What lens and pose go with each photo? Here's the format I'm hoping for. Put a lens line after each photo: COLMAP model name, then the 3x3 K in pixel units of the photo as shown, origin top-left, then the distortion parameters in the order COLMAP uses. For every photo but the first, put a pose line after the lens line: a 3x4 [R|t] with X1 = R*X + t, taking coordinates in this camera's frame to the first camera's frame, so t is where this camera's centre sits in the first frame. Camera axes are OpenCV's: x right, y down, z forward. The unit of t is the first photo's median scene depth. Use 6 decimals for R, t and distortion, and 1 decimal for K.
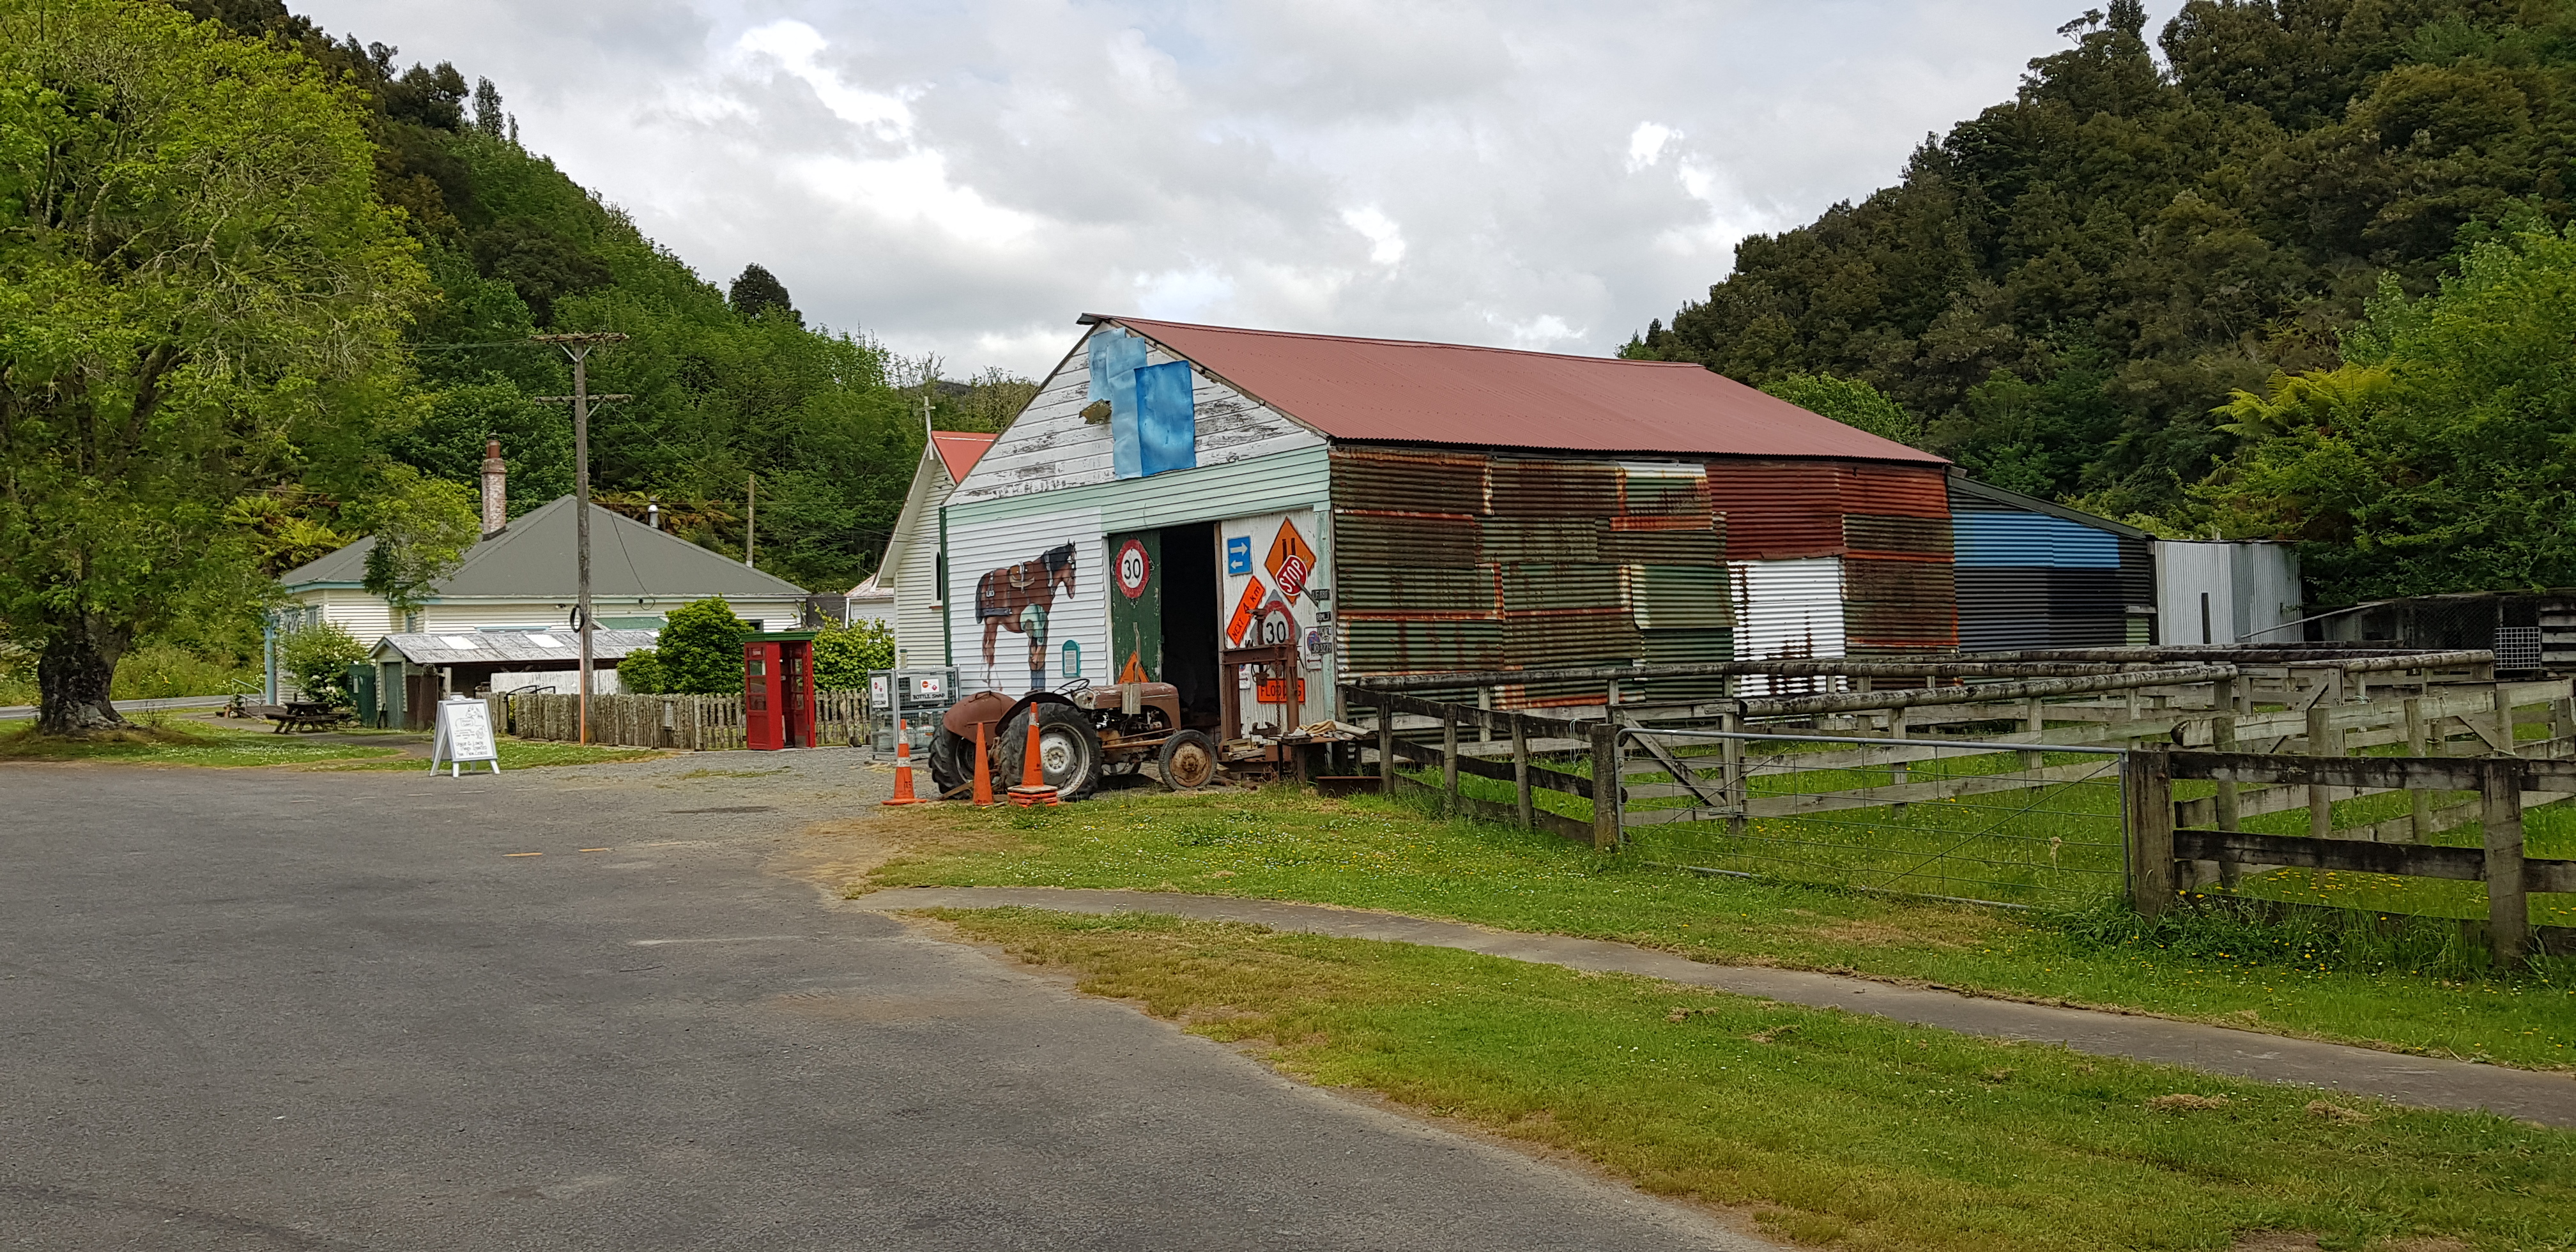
lens RADIAL K [[2025.4, 0, 1288.0], [0, 2025.4, 626.0], [0, 0, 1]] dist [0.004242, -0.050046]
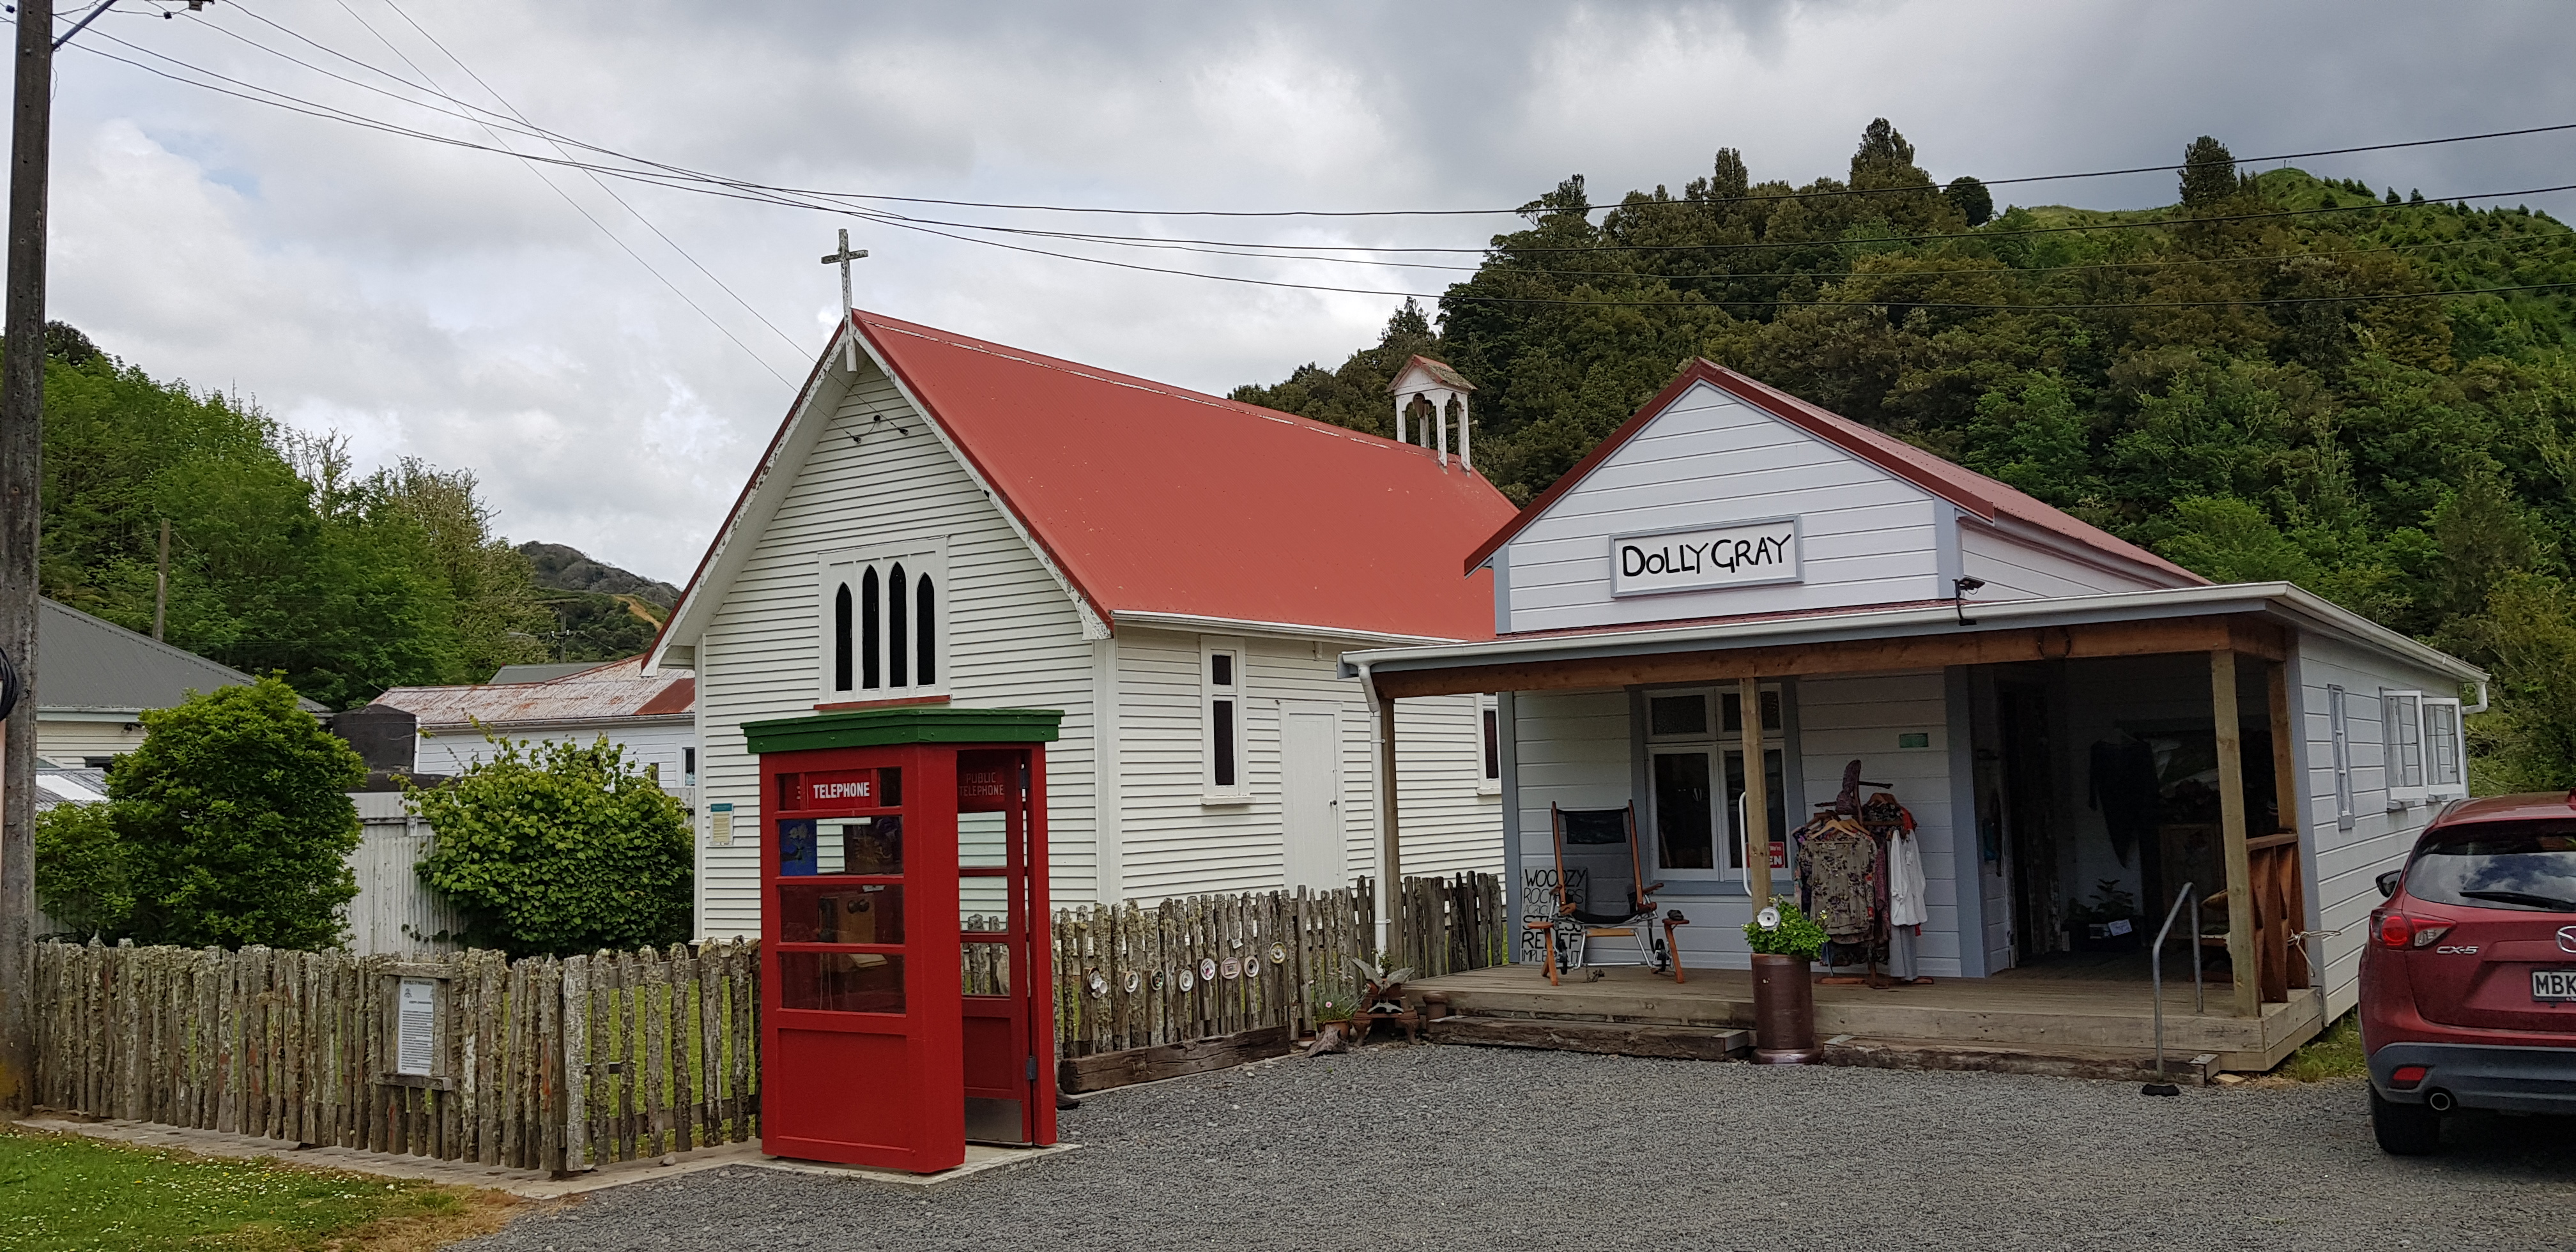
lens RADIAL K [[1963.2, 0, 1288.0], [0, 1963.2, 626.0], [0, 0, 1]] dist [0.097887, -0.154203]
pose [[0.947644, 0.025499, 0.318308, -0.052957], [0.002269, 0.996244, -0.086561, 0.002655], [-0.319319, 0.082751, 0.944027, 0.133813]]
